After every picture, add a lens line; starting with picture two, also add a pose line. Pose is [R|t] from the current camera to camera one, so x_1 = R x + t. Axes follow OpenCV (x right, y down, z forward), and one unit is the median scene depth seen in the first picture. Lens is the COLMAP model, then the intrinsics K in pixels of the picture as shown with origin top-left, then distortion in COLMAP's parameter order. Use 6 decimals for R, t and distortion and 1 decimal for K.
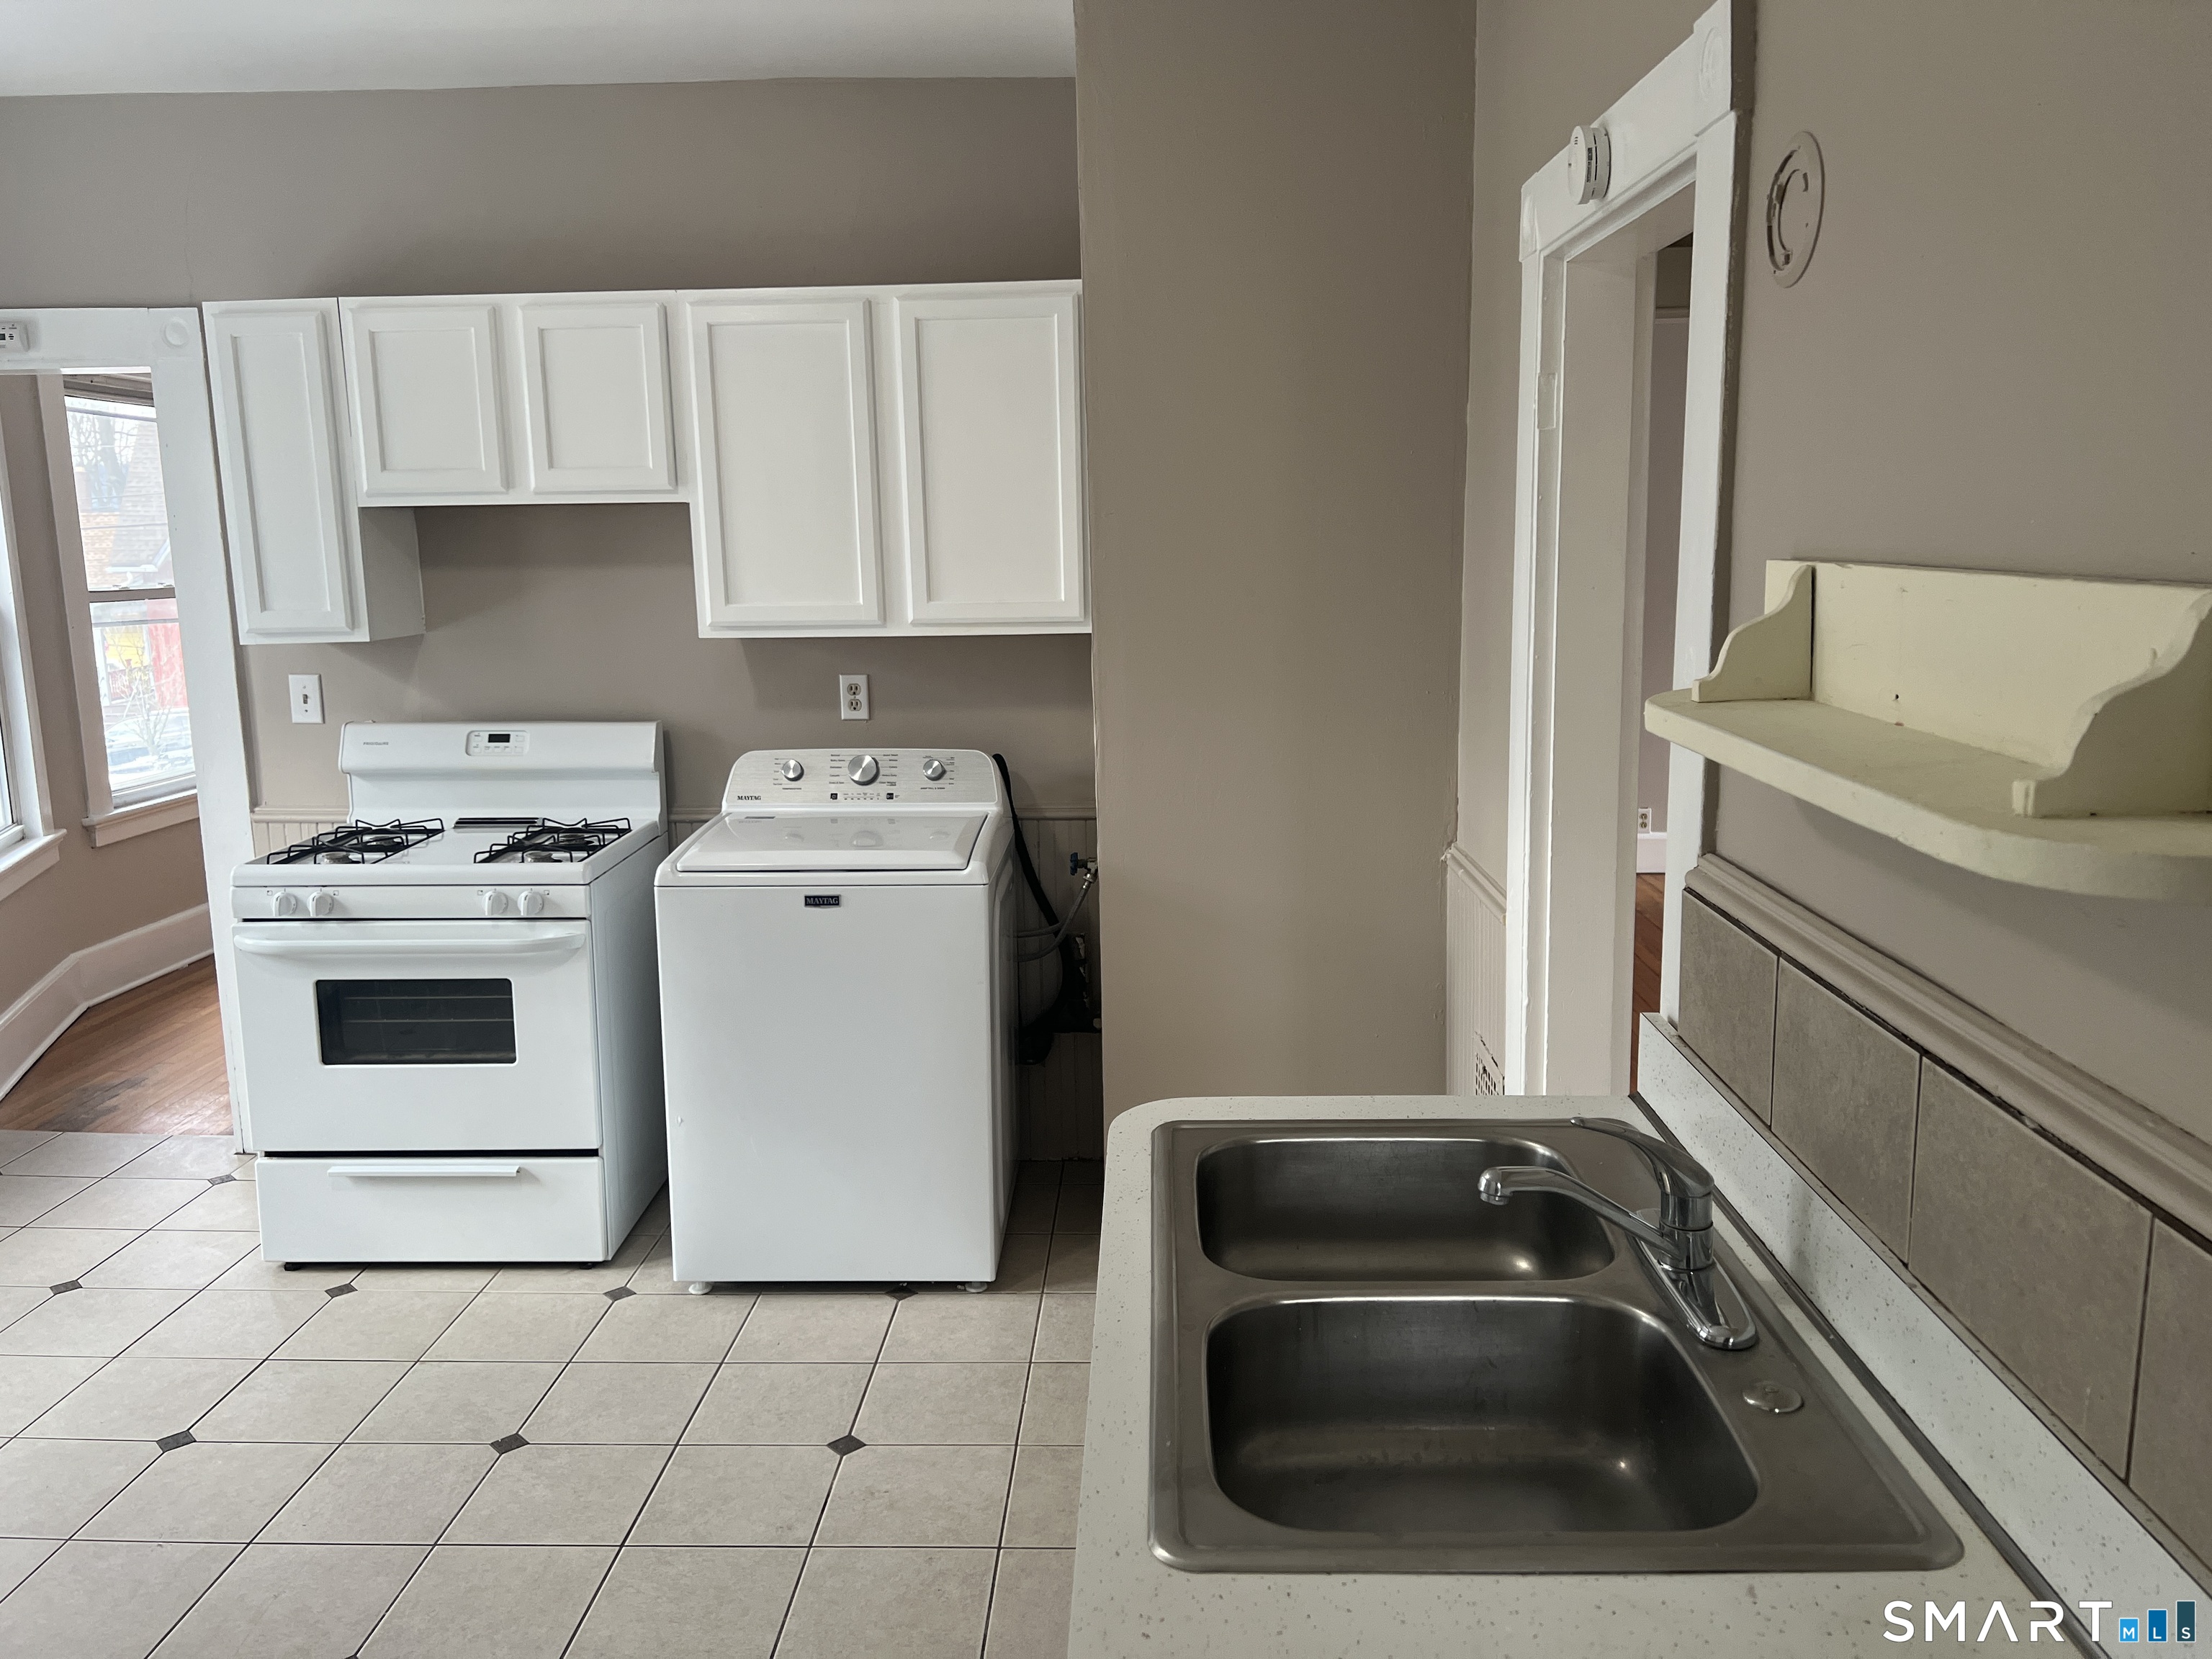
lens RADIAL K [[1657.6, 0, 1101.6], [0, 1657.6, 827.3], [0, 0, 1]] dist [0.063989, -0.068354]
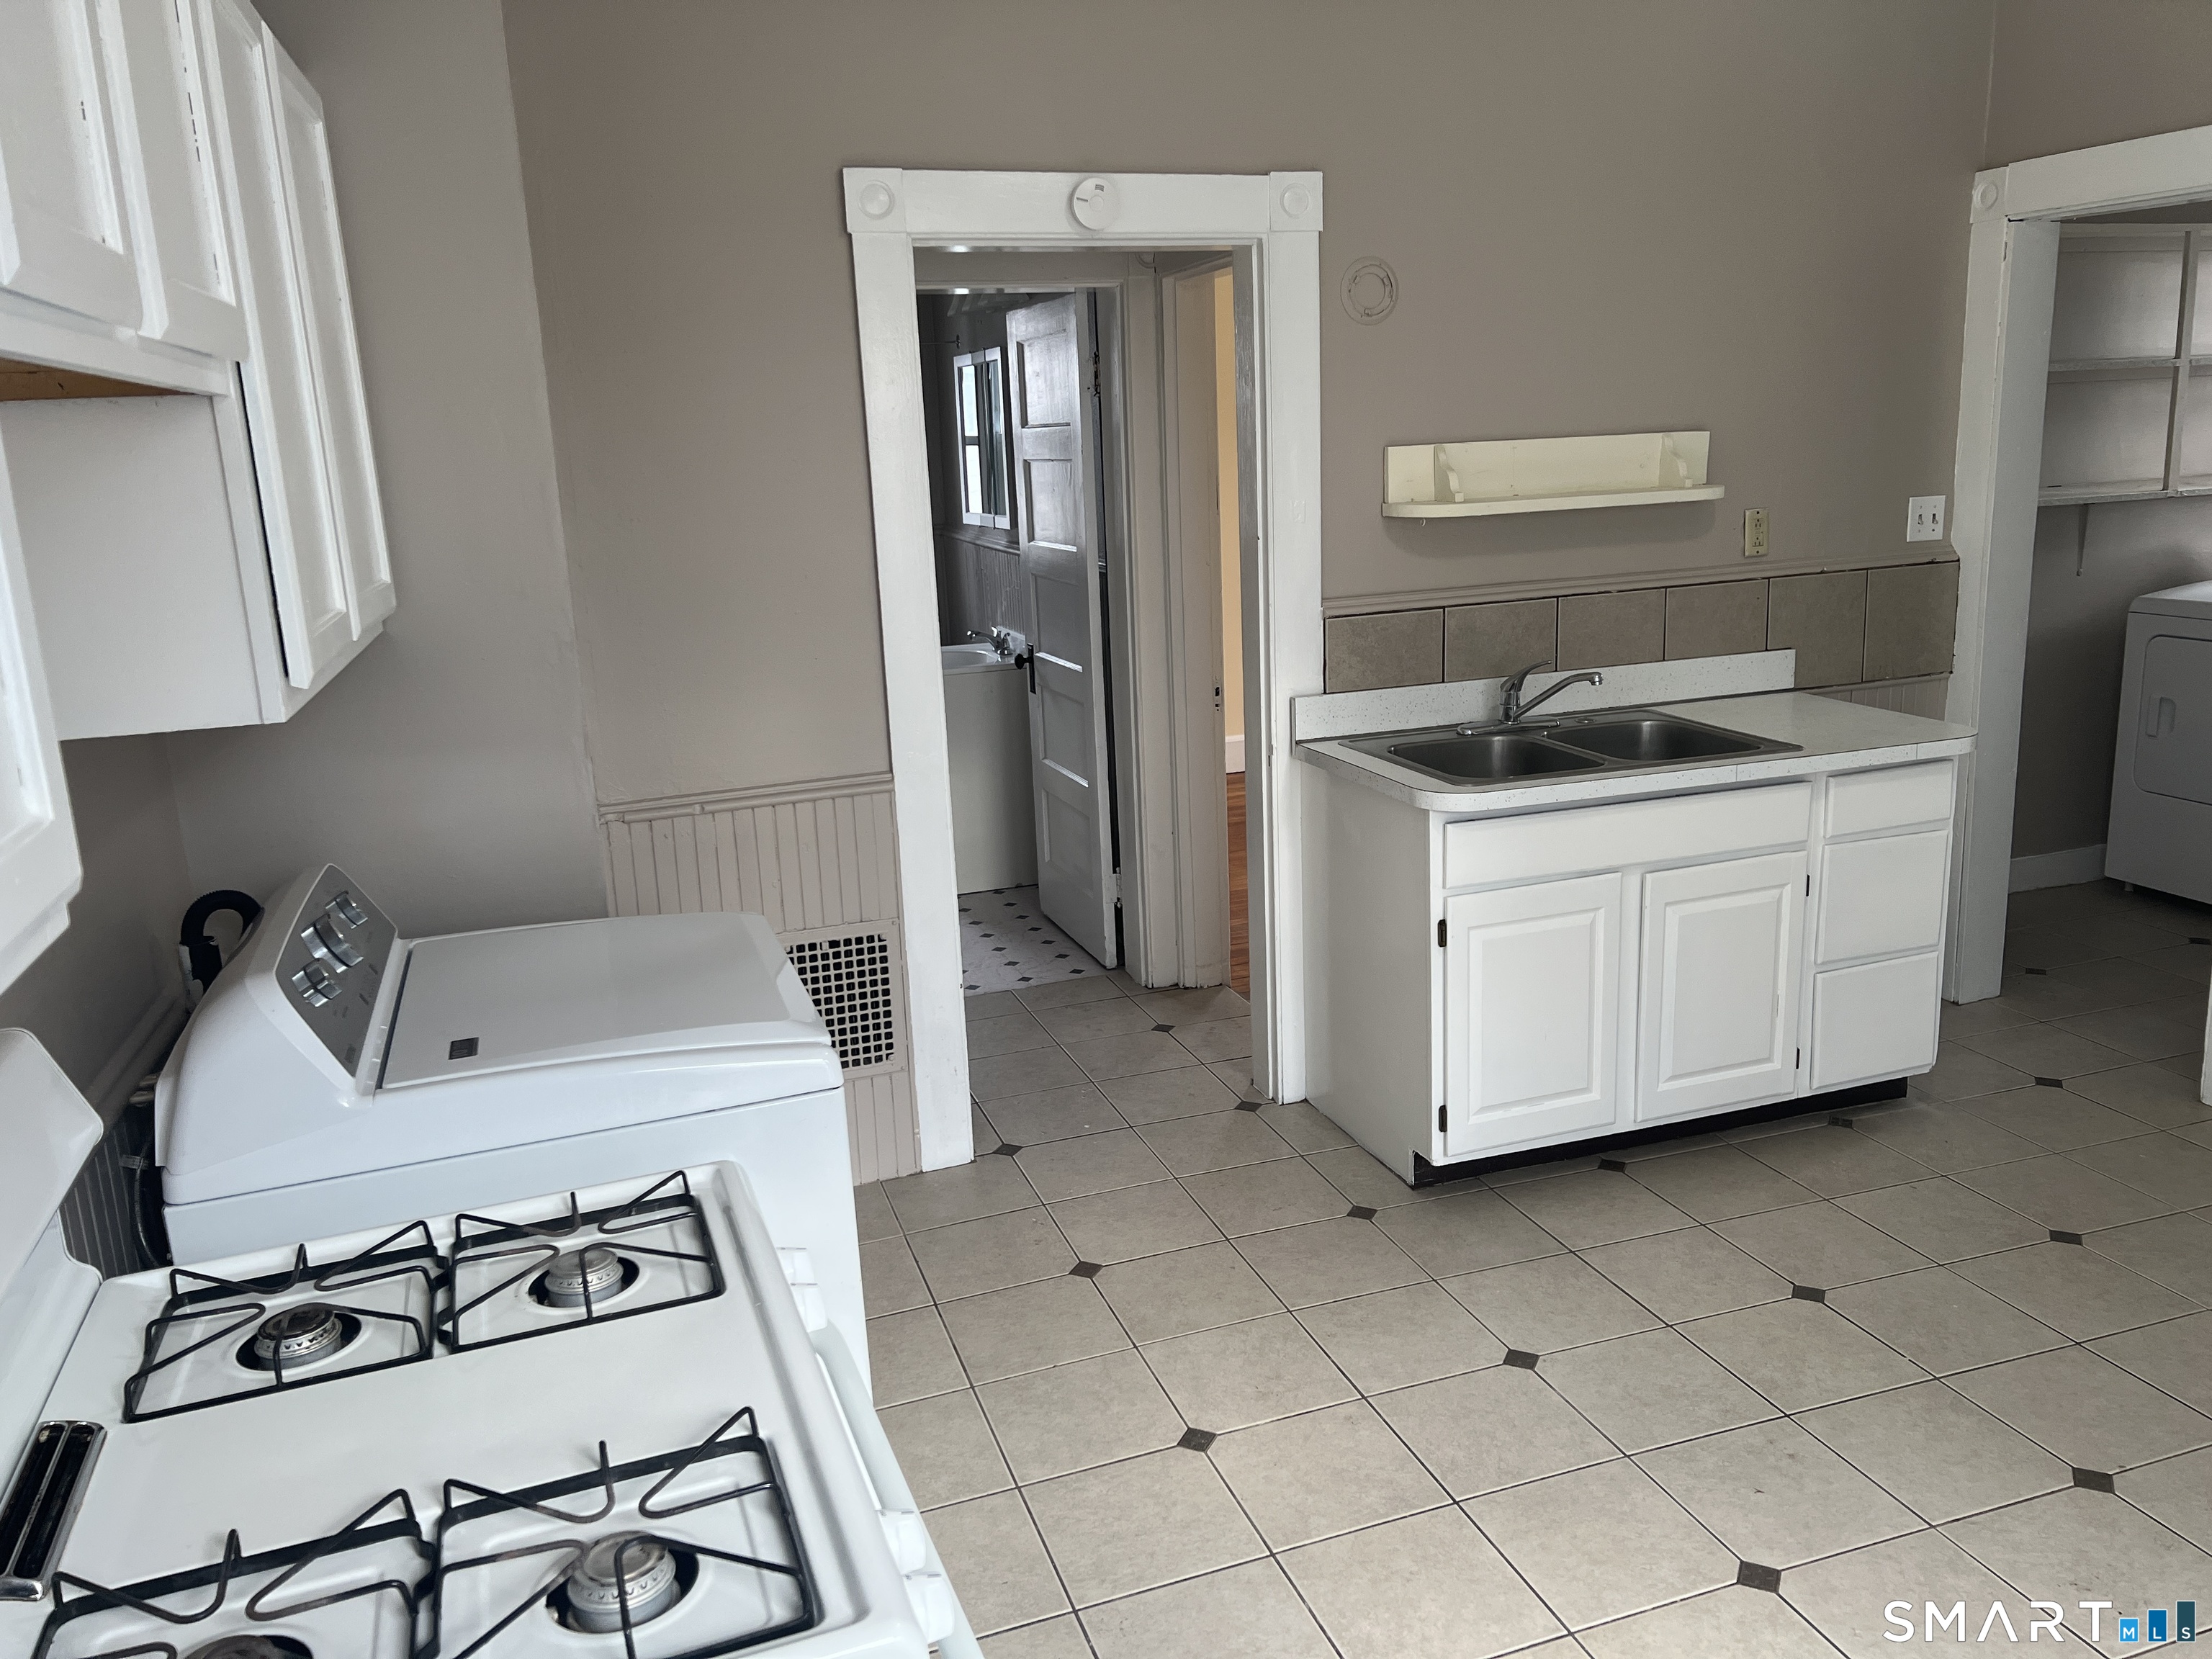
lens RADIAL K [[1668.0, 0, 1111.4], [0, 1668.0, 817.1], [0, 0, 1]] dist [0.058210, -0.065546]
pose [[-0.363112, -0.170778, 0.915961, -1.097797], [0.212724, 0.941901, 0.259944, -0.240829], [-0.907138, 0.289235, -0.305687, 1.459322]]
